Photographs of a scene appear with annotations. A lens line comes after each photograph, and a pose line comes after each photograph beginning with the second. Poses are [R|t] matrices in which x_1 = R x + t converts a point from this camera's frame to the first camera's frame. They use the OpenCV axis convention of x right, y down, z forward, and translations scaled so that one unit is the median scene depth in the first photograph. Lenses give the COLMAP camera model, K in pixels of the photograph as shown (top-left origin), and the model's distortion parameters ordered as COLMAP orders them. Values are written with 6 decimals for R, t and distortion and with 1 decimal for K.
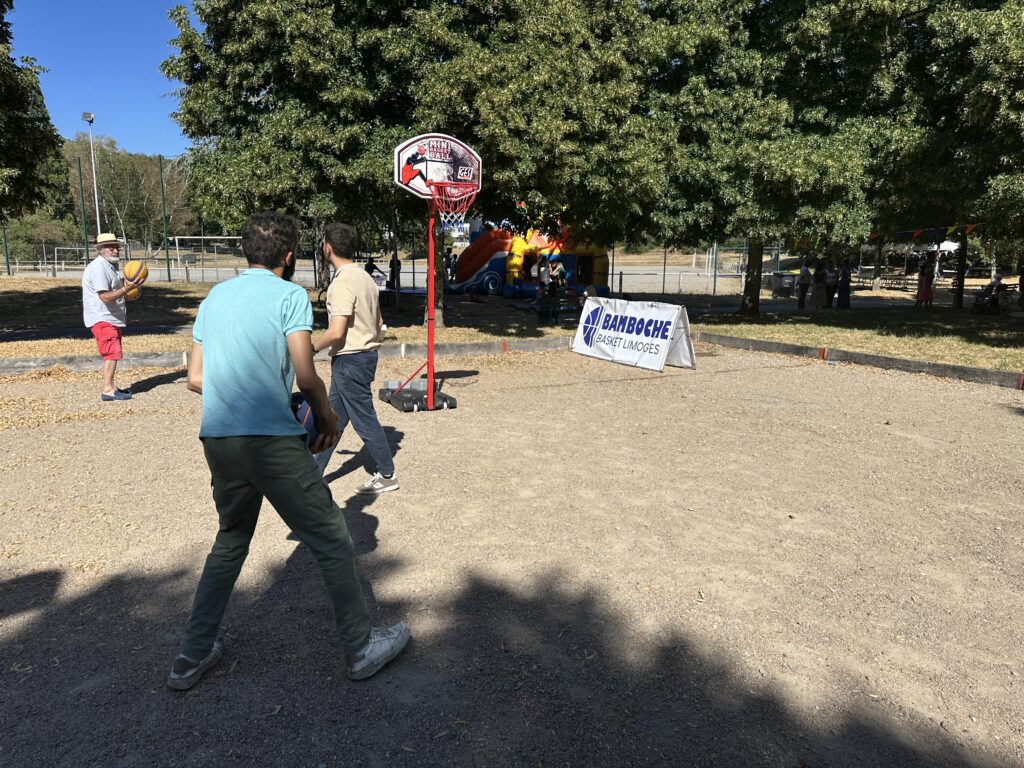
lens RADIAL K [[716.8, 0, 506.5], [0, 716.8, 394.9], [0, 0, 1]] dist [0.054207, -0.058400]
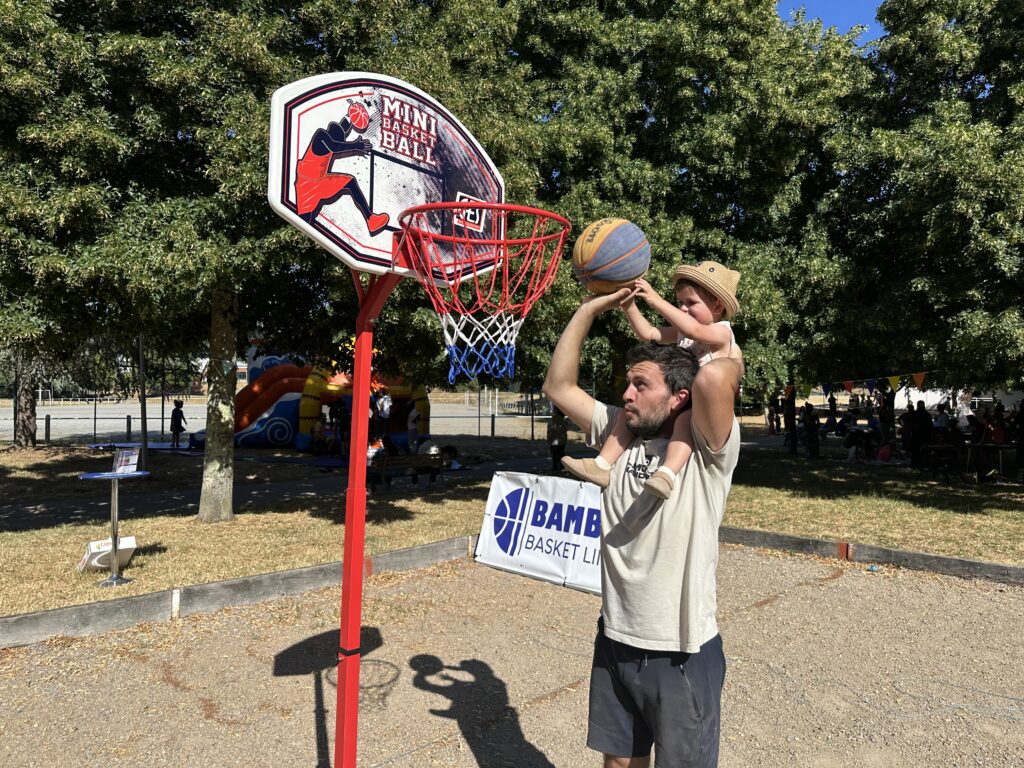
lens RADIAL K [[716.8, 0, 506.5], [0, 716.8, 381.9], [0, 0, 1]] dist [0.054207, -0.058400]
pose [[0.944161, 0.003040, 0.329470, -0.089897], [0.063773, 0.979362, -0.191791, -0.095434], [-0.323253, 0.202093, 0.924481, 0.409234]]
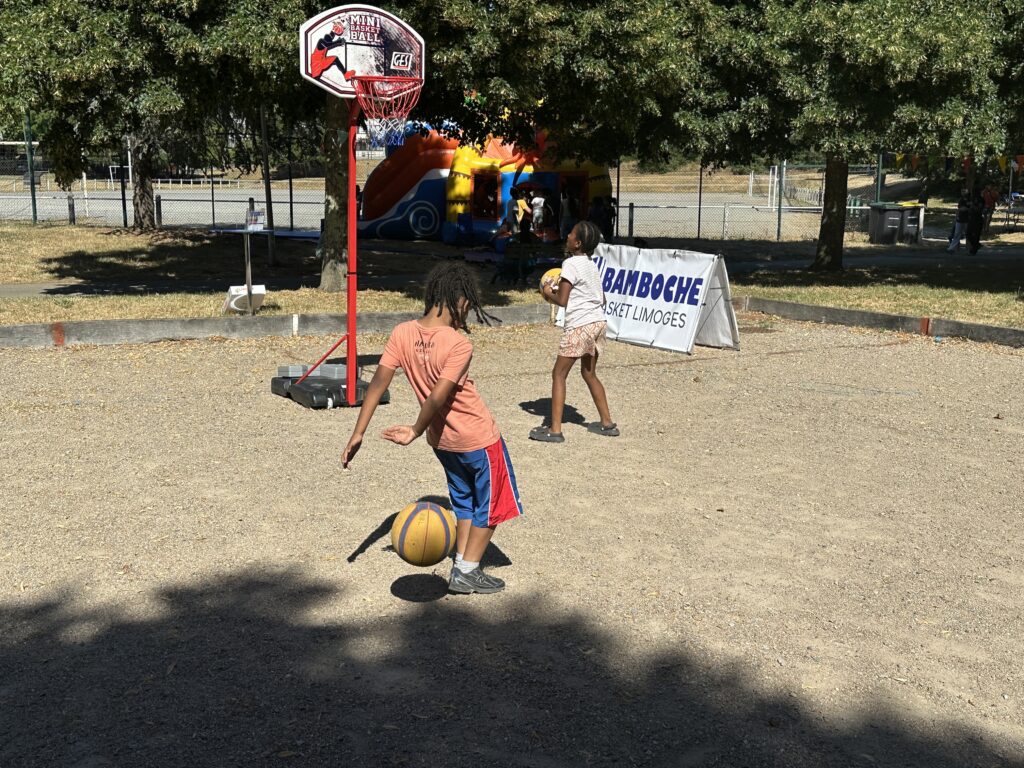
lens RADIAL K [[1220.7, 0, 528.9], [0, 1220.7, 405.5], [0, 0, 1]] dist [0.086134, 0.000000]
pose [[0.997415, -0.009286, 0.071260, -0.013127], [0.009657, 0.999942, -0.004862, 0.017326], [-0.071210, 0.005538, 0.997446, -0.109547]]
